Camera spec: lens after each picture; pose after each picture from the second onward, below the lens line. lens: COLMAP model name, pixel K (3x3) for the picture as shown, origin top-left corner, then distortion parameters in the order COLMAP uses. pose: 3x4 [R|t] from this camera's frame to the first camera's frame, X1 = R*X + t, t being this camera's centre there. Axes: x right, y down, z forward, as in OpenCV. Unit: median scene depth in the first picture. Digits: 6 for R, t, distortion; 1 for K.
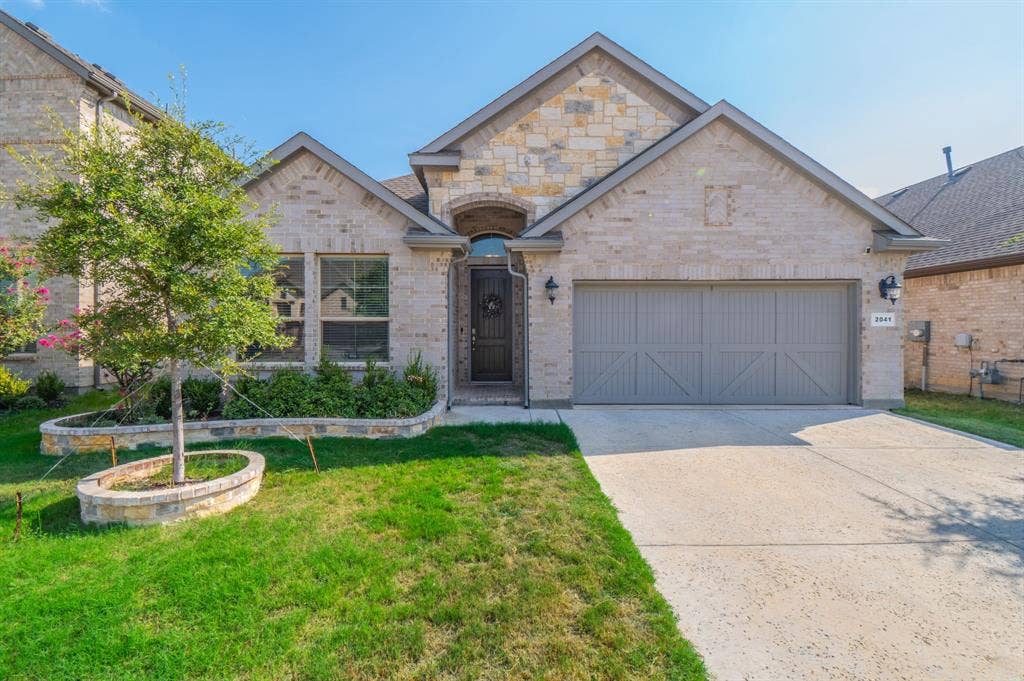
lens RADIAL K [[458.4, 0, 512.3], [0, 458.4, 336.3], [0, 0, 1]] dist [0.002995, -0.000350]
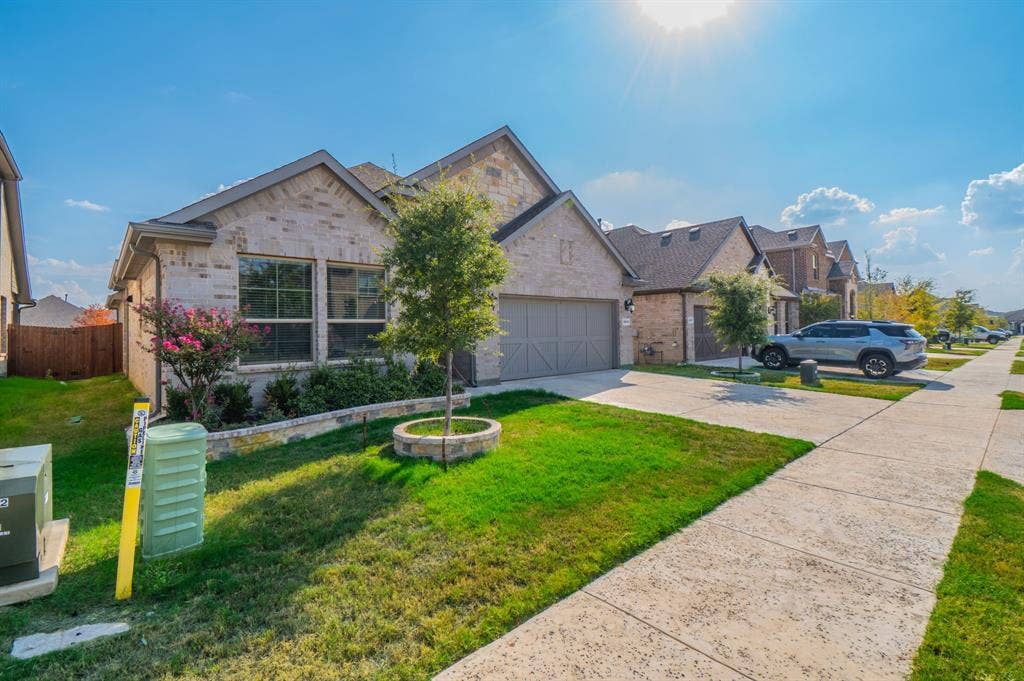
lens RADIAL K [[458.4, 0, 509.7], [0, 458.4, 333.5], [0, 0, 1]] dist [0.002995, -0.000350]
pose [[0.754090, -0.016059, 0.656575, -0.782888], [0.024680, 0.999688, -0.003894, 0.006719], [-0.656308, 0.019141, 0.754250, -0.097492]]
